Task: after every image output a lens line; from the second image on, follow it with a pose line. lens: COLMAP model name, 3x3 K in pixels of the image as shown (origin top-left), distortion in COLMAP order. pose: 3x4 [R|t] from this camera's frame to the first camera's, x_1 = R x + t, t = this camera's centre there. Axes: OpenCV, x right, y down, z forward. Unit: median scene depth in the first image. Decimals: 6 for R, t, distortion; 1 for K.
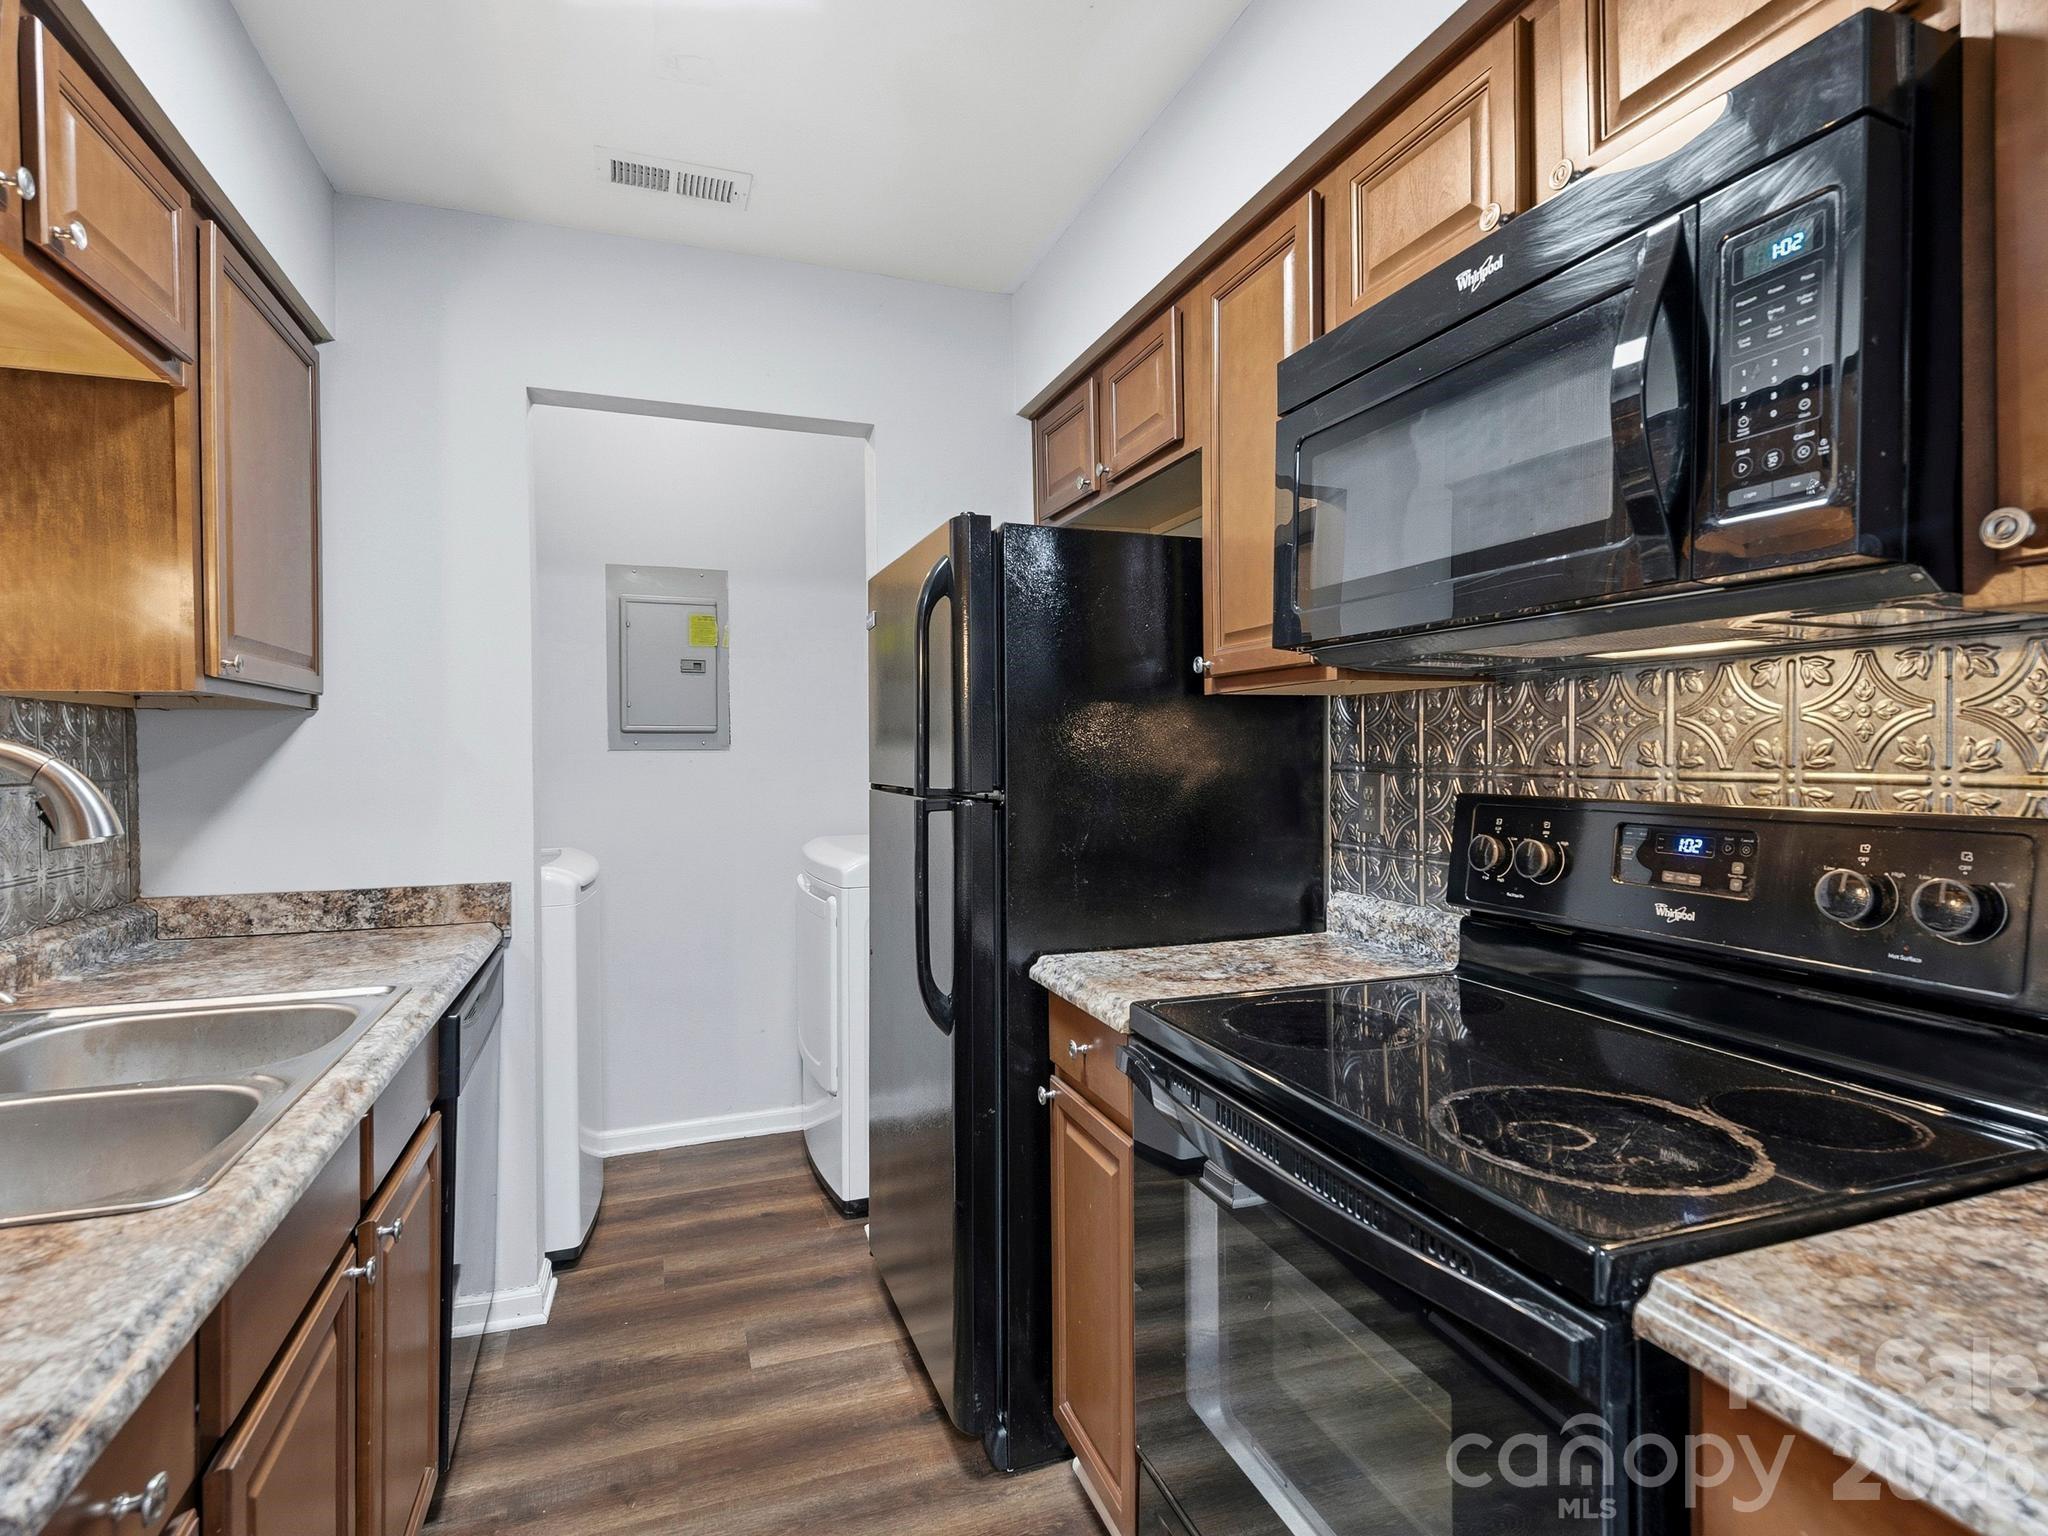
lens RADIAL K [[1008.3, 0, 1015.7], [0, 1008.3, 745.5], [0, 0, 1]] dist [0.015377, -0.009243]
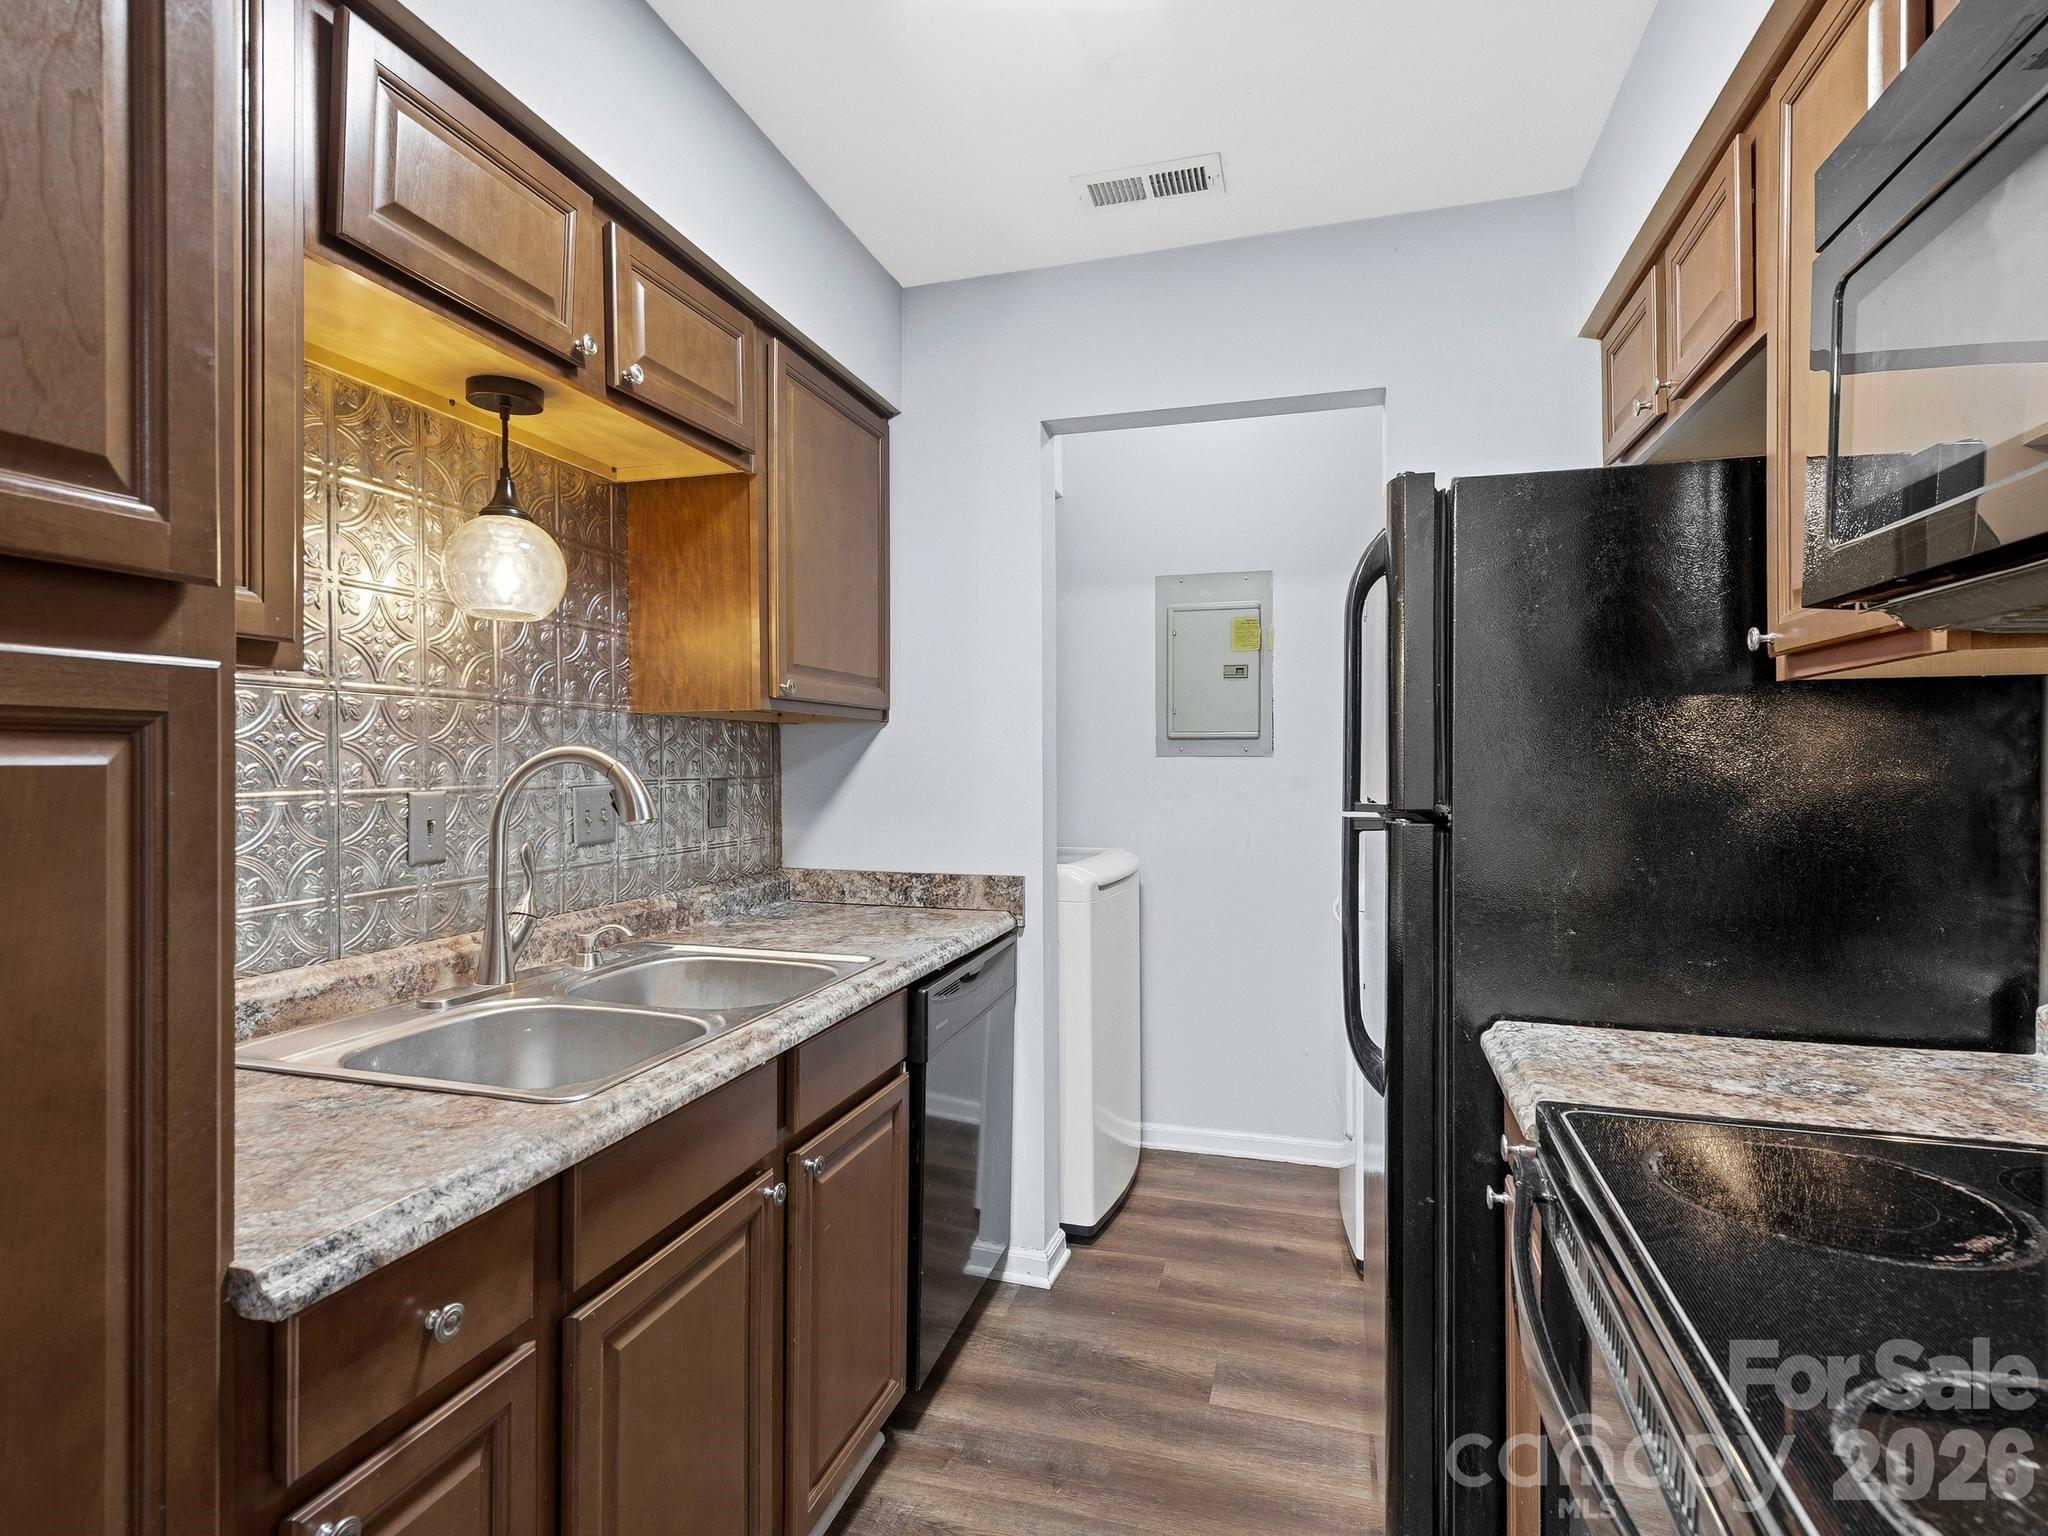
lens RADIAL K [[1027.2, 0, 1028.2], [0, 1027.2, 756.3], [0, 0, 1]] dist [0.023913, -0.020000]
pose [[0.805416, 0.004867, -0.592690, 0.193698], [-0.001882, 0.999982, 0.005655, -0.001752], [0.592707, -0.003439, 0.805411, 0.124750]]
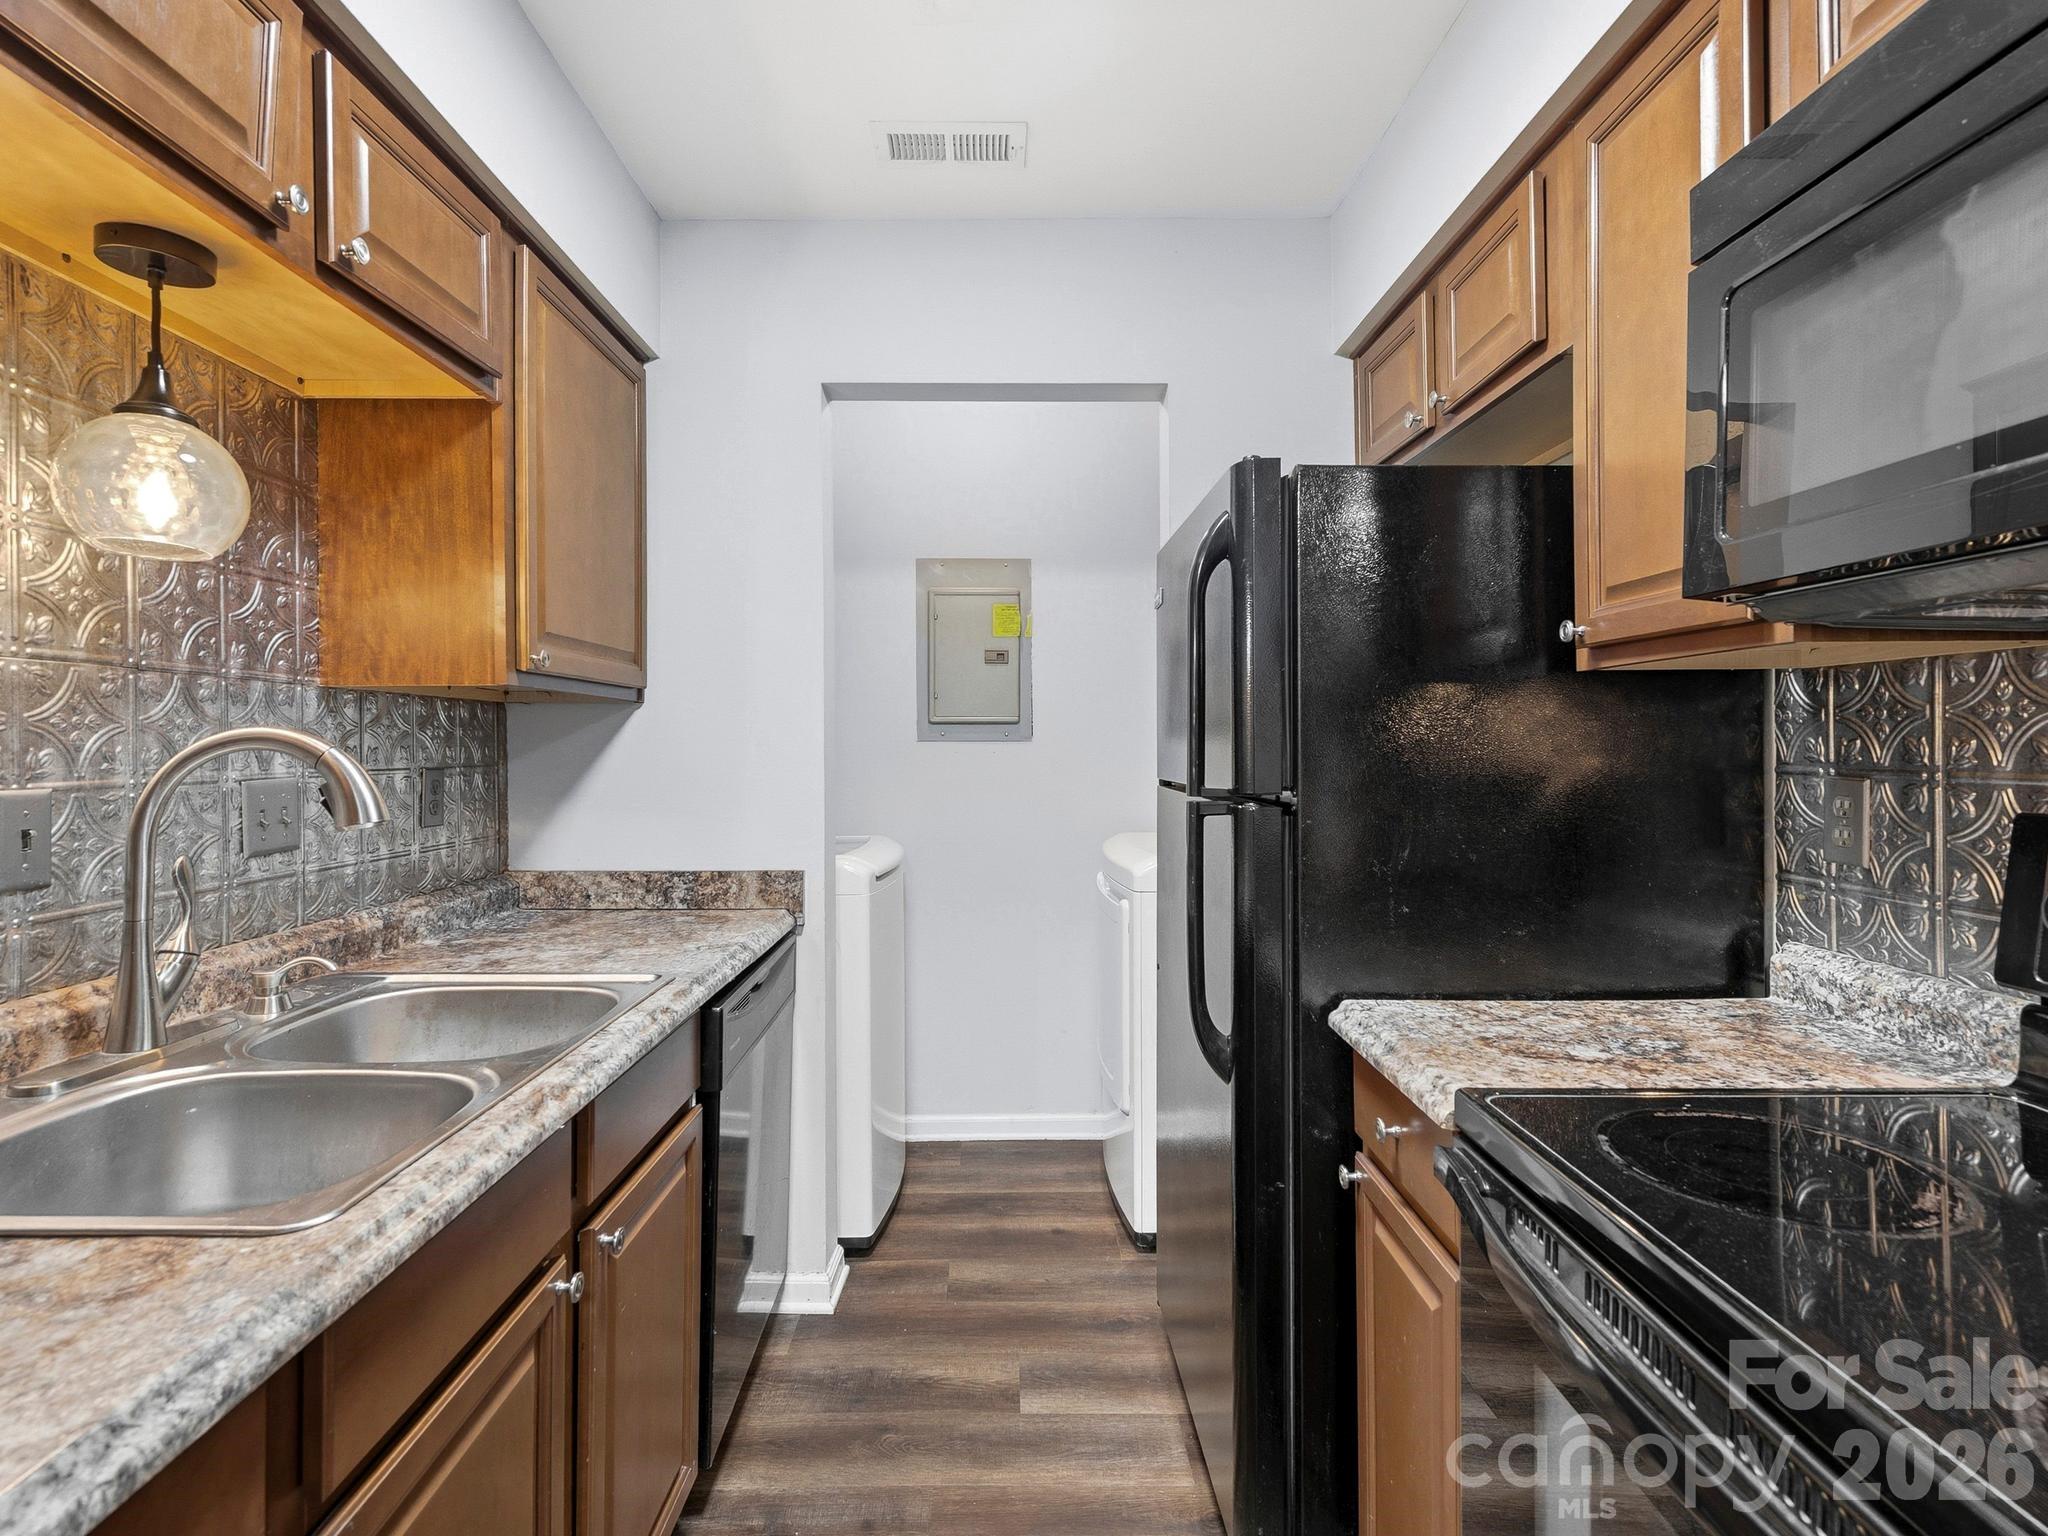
lens RADIAL K [[987.4, 0, 1016.8], [0, 987.4, 733.0], [0, 0, 1]] dist [0.014415, -0.008505]
pose [[0.942635, 0.001334, -0.333821, 0.039586], [-0.002661, 0.999990, -0.003517, -0.000097], [0.333813, 0.004204, 0.942630, 0.159774]]
